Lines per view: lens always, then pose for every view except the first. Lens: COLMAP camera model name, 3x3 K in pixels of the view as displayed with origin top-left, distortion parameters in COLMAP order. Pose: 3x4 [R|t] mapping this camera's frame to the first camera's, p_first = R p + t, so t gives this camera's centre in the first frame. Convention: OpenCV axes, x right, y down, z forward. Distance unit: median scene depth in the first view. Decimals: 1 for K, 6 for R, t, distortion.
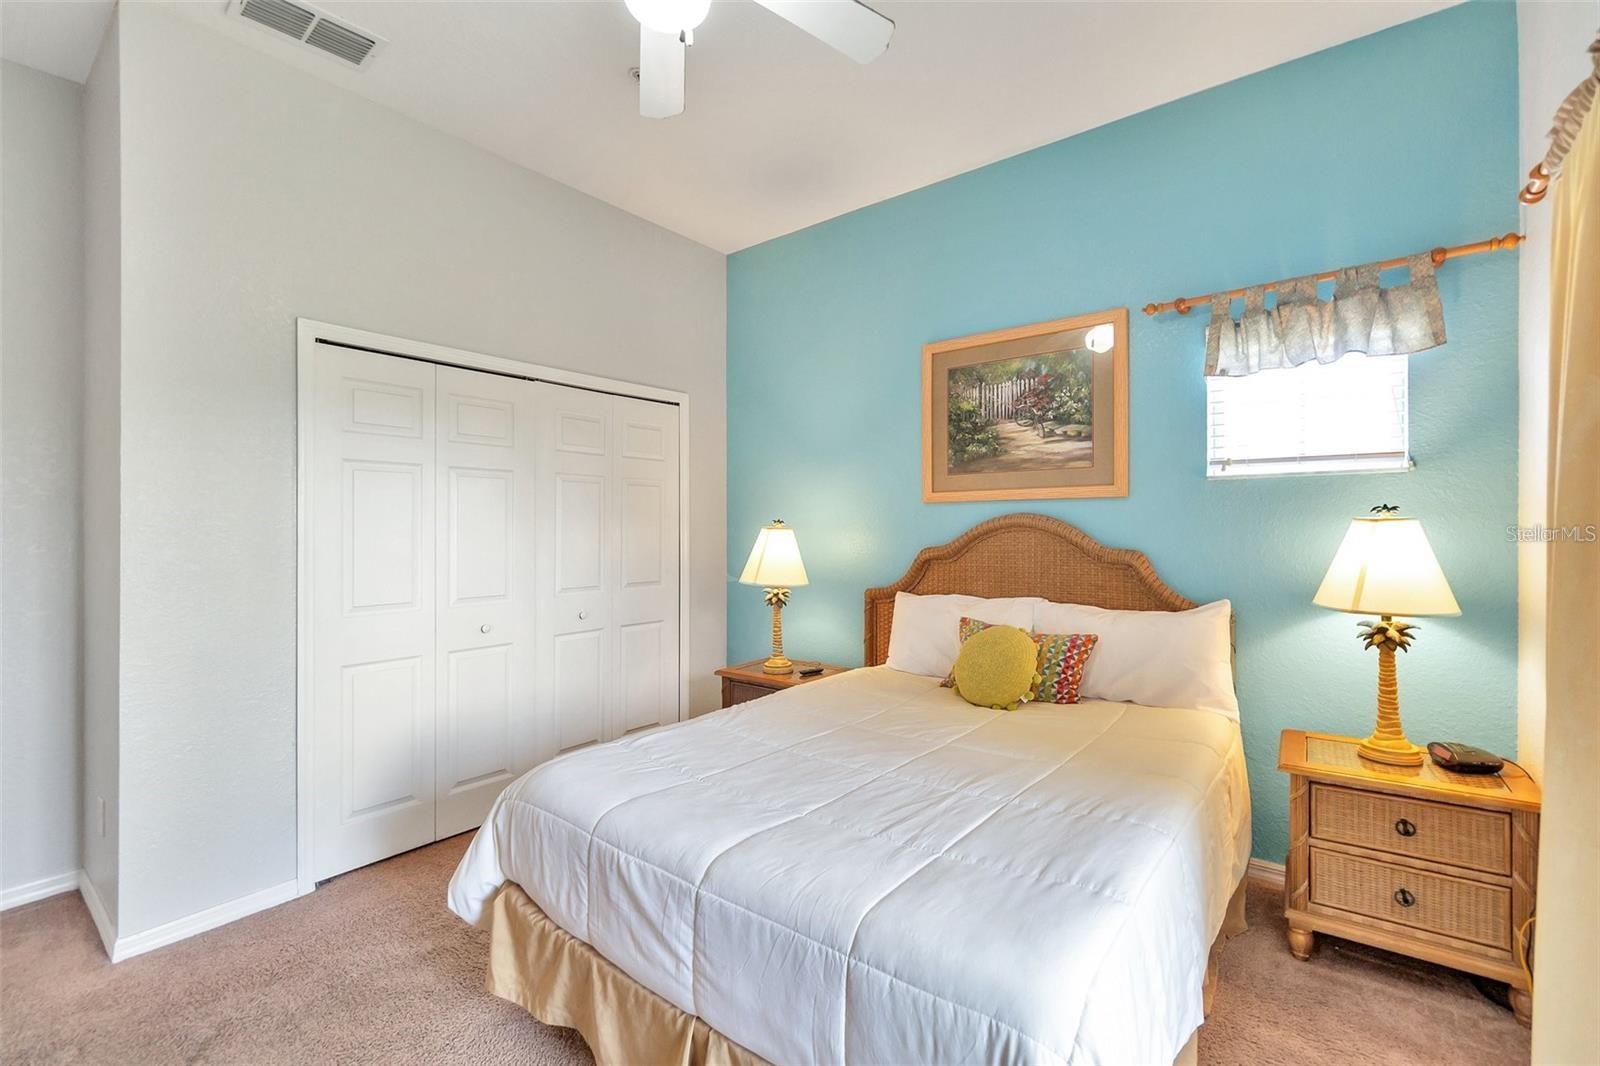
lens RADIAL K [[686.6, 0, 802.8], [0, 686.6, 532.8], [0, 0, 1]] dist [-0.005105, -0.000098]
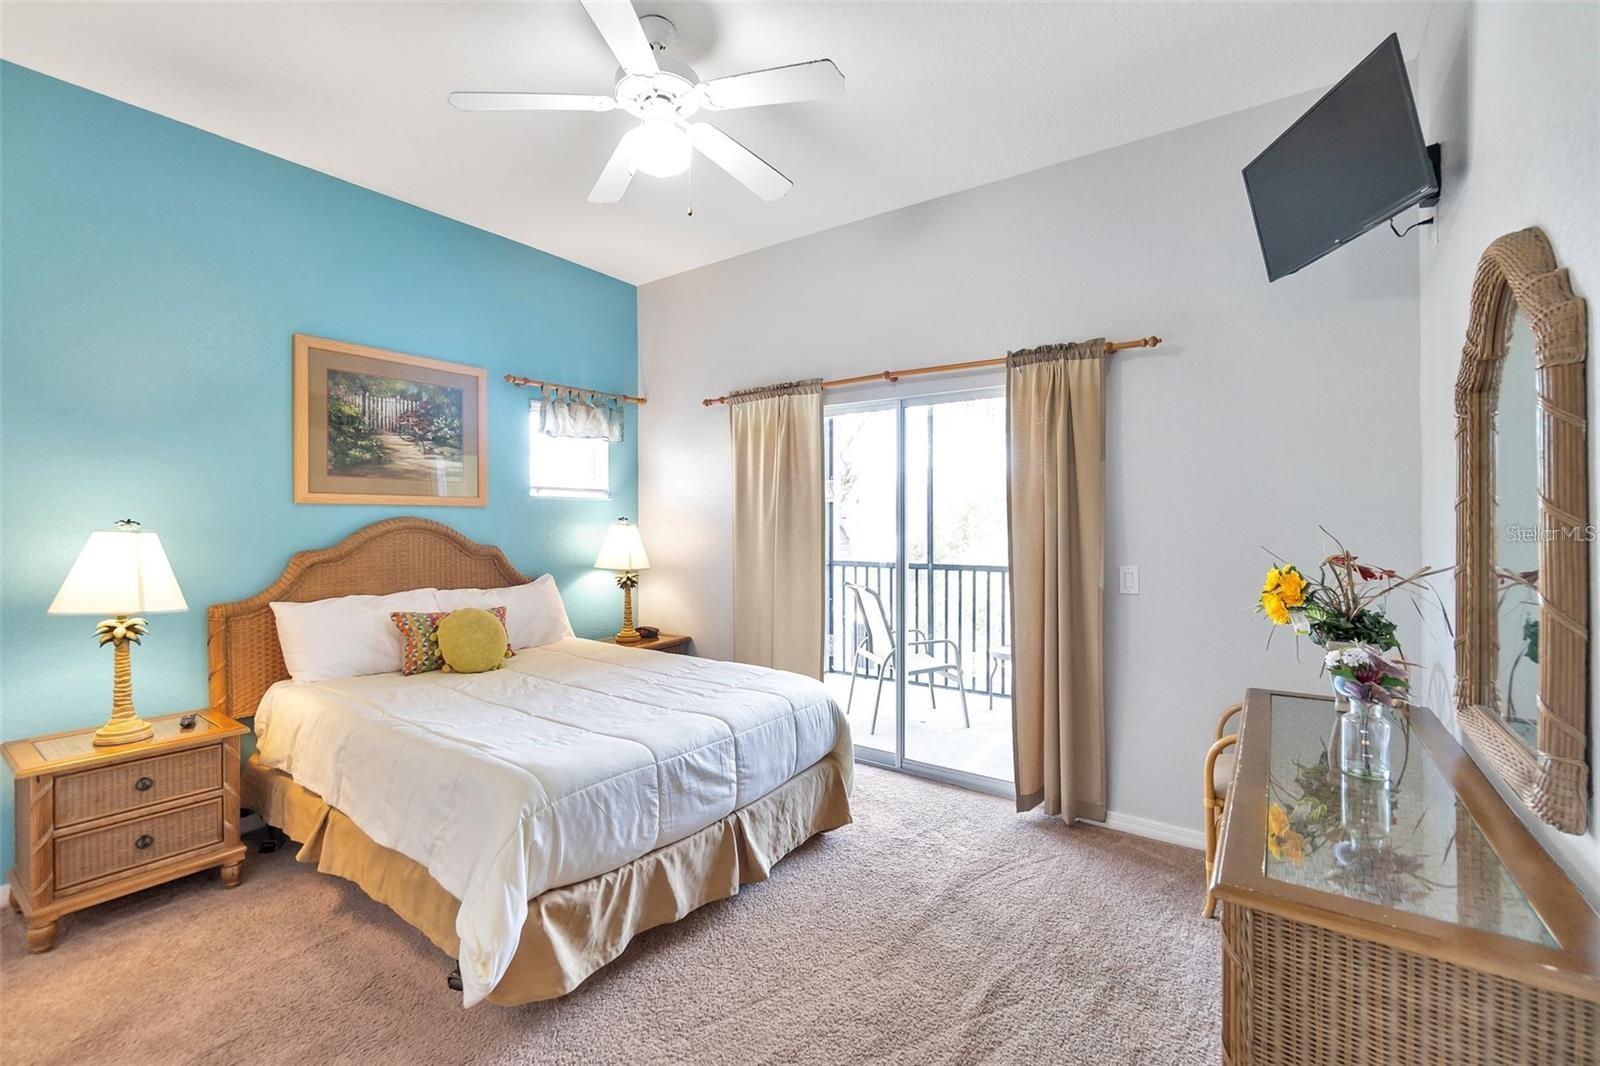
lens RADIAL K [[686.6, 0, 794.2], [0, 686.6, 525.5], [0, 0, 1]] dist [-0.005105, -0.000098]
pose [[-0.039962, -0.001563, 0.999200, -0.851549], [0.005518, 0.999983, 0.001785, -0.012687], [-0.999186, 0.005584, -0.039953, 0.401186]]
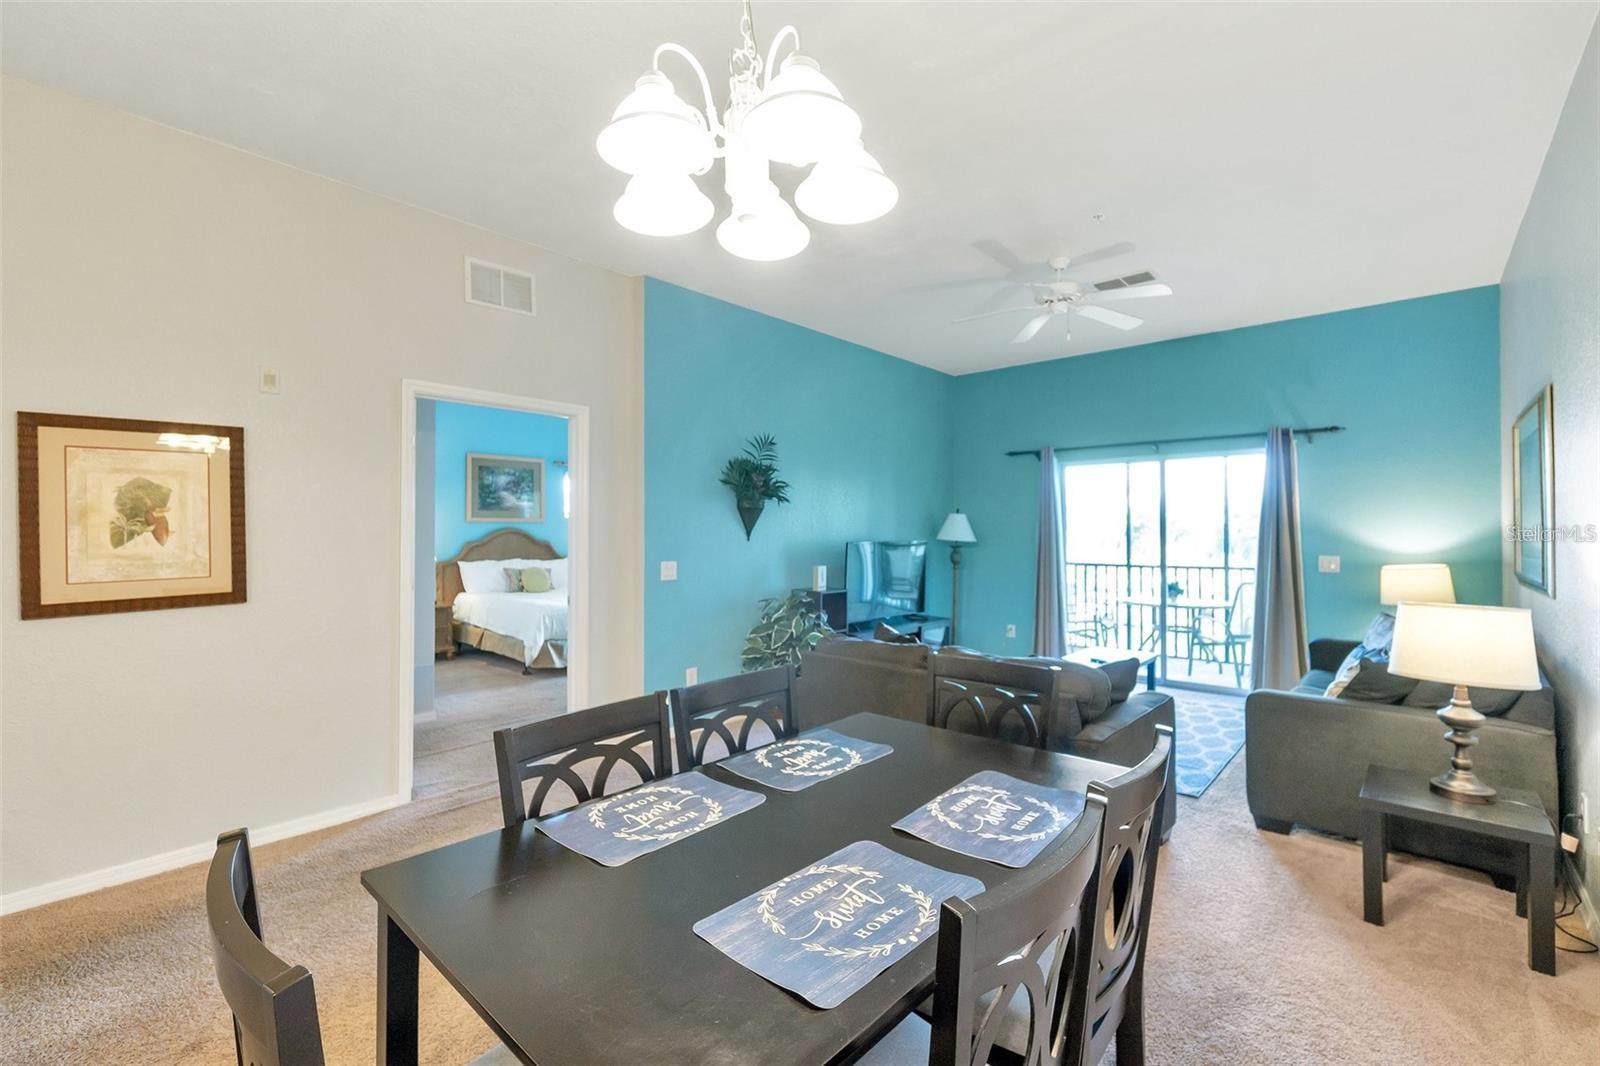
lens RADIAL K [[686.6, 0, 789.6], [0, 686.6, 529.2], [0, 0, 1]] dist [-0.005105, -0.000098]
pose [[0.077932, 0.005722, 0.996942, -2.210017], [0.002263, 0.999980, -0.005917, -0.003332], [-0.996956, 0.002717, 0.077918, -0.268878]]
